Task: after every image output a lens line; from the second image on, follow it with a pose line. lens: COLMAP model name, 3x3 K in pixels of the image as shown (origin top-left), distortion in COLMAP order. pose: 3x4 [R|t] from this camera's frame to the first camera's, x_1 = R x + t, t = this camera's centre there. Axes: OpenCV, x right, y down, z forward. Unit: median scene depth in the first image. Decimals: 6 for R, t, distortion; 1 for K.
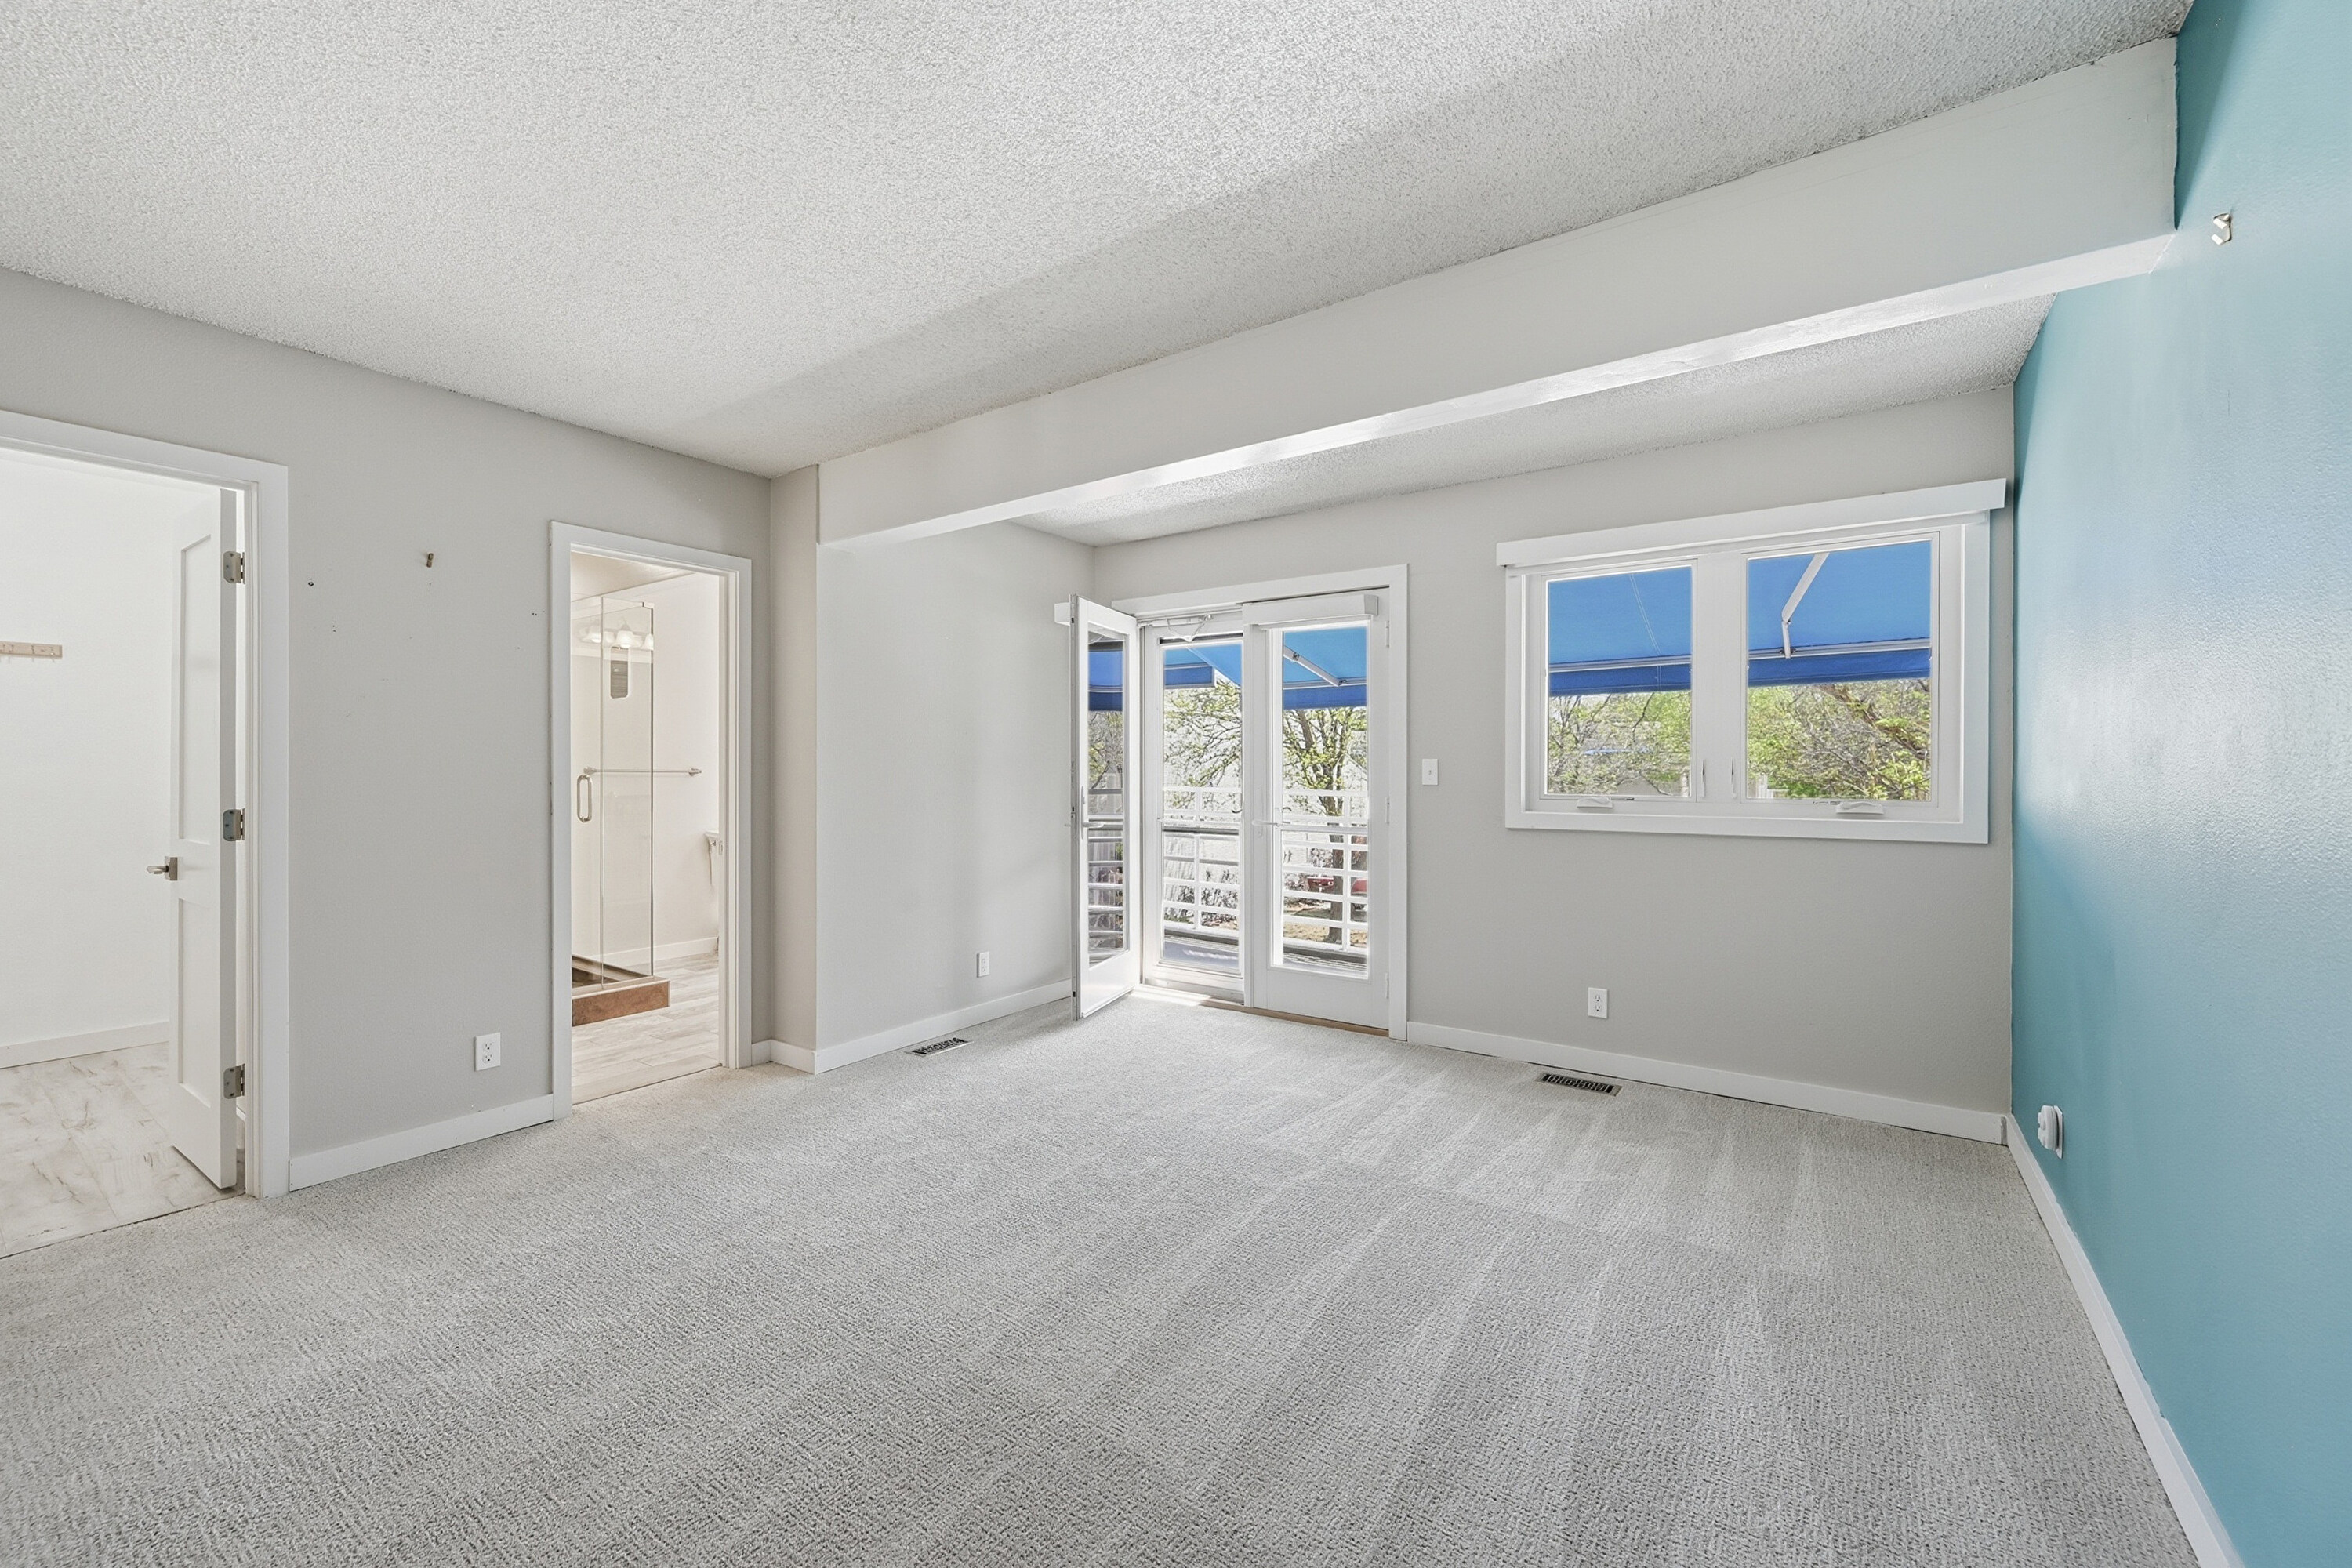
lens RADIAL K [[937.8, 0, 1168.8], [0, 937.8, 773.3], [0, 0, 1]] dist [-0.000156, -0.000013]
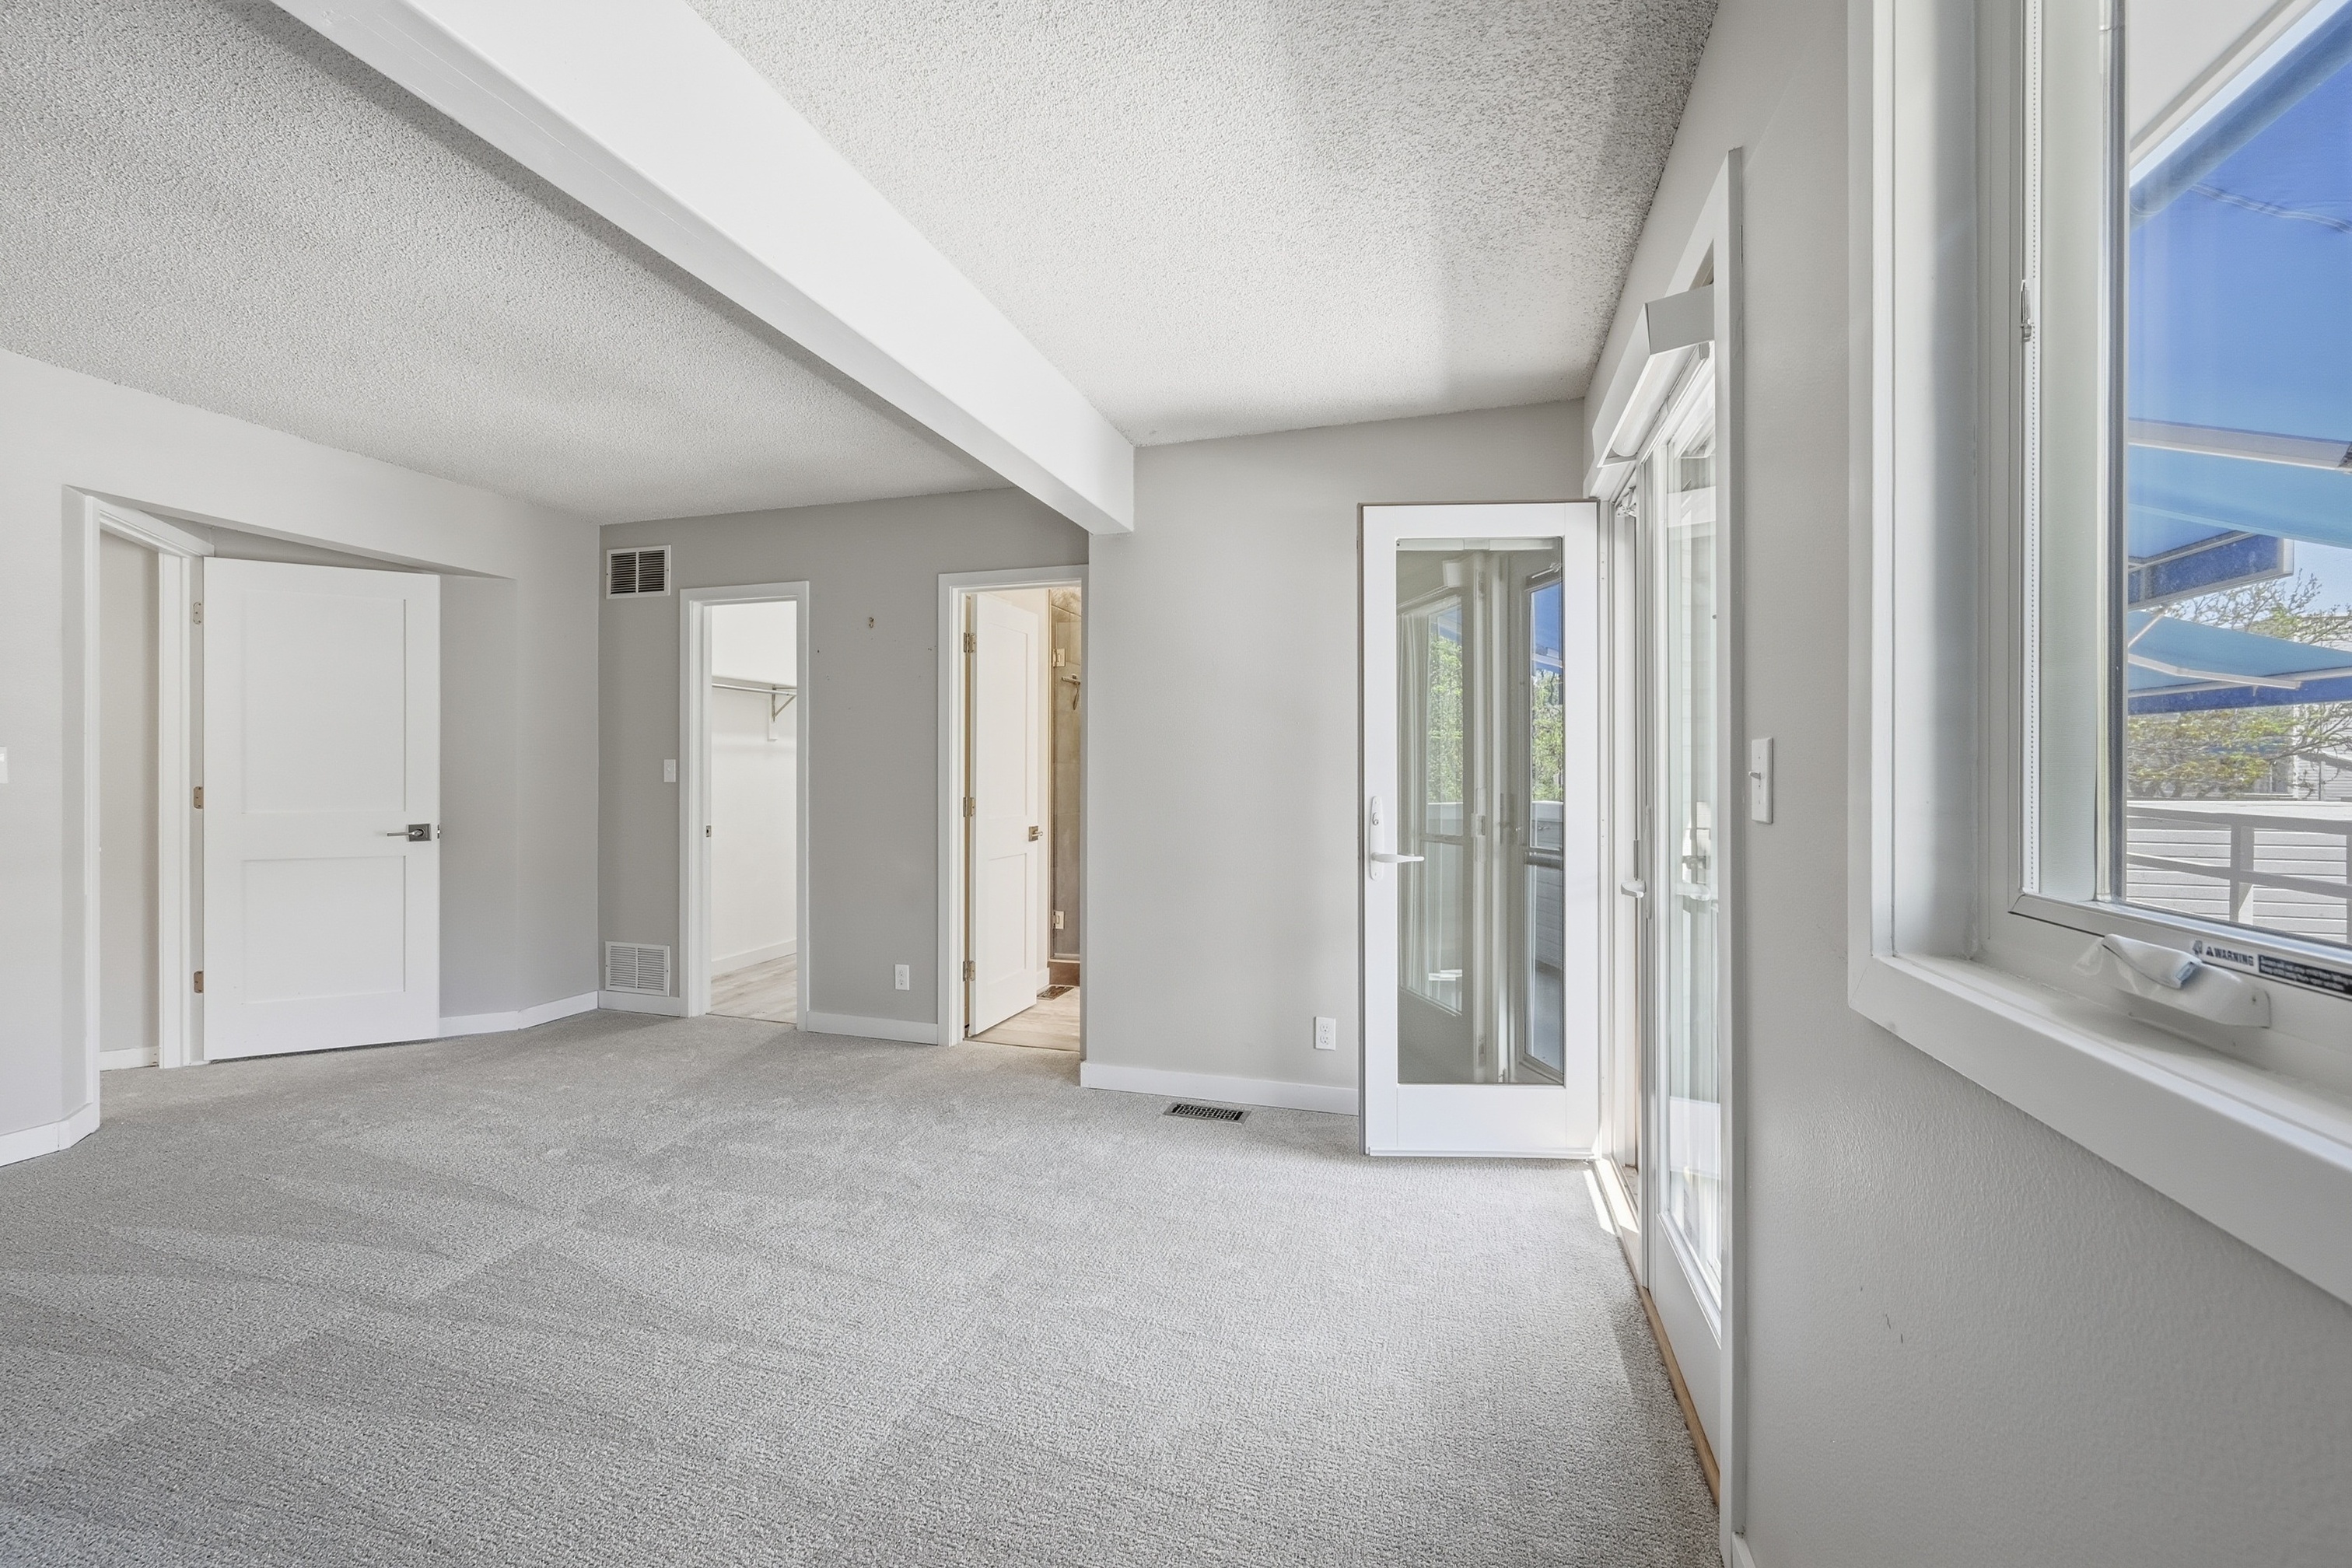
lens RADIAL K [[937.8, 0, 1168.8], [0, 937.8, 773.3], [0, 0, 1]] dist [-0.000156, -0.000013]
pose [[0.304672, 0.004918, -0.952445, 0.518215], [-0.007690, 0.999967, 0.002703, -0.004283], [0.952426, 0.006501, 0.304700, 0.719686]]
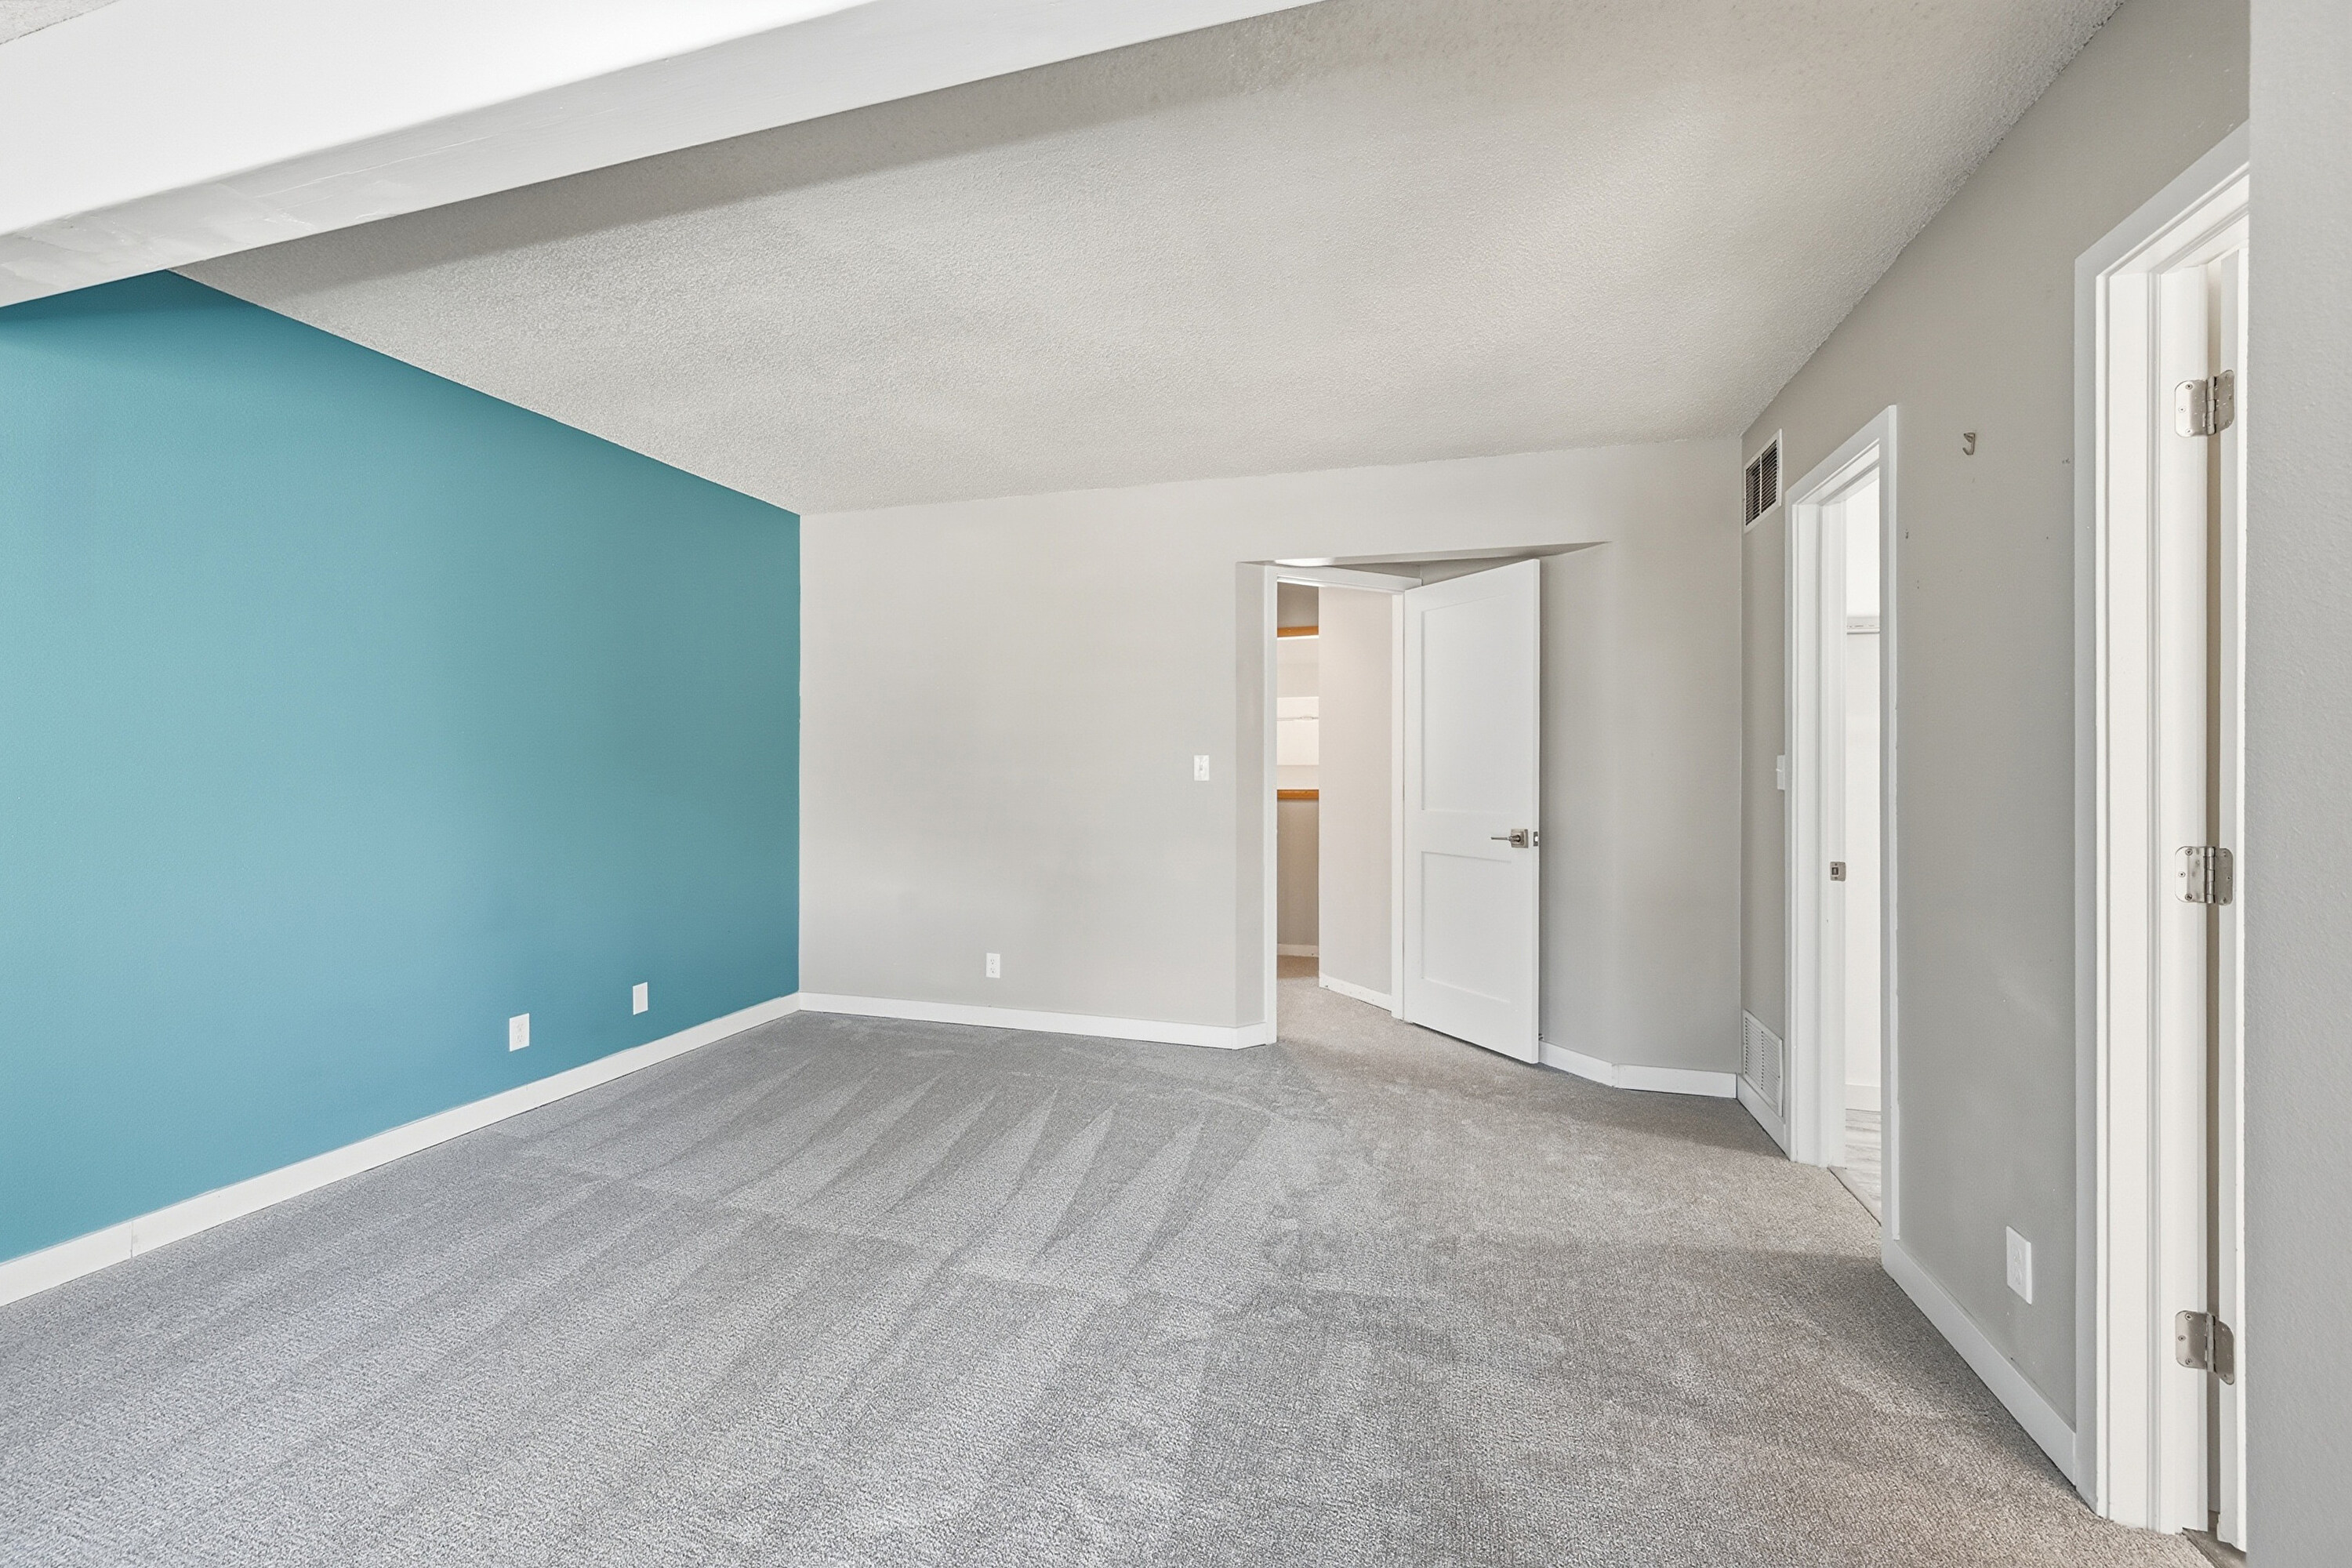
lens RADIAL K [[937.8, 0, 1168.8], [0, 937.8, 773.3], [0, 0, 1]] dist [-0.000156, -0.000013]
pose [[-0.950119, 0.001350, -0.311884, -0.044222], [-0.000793, 0.999977, 0.006744, -0.003227], [0.311886, 0.006655, -0.950096, 1.040459]]
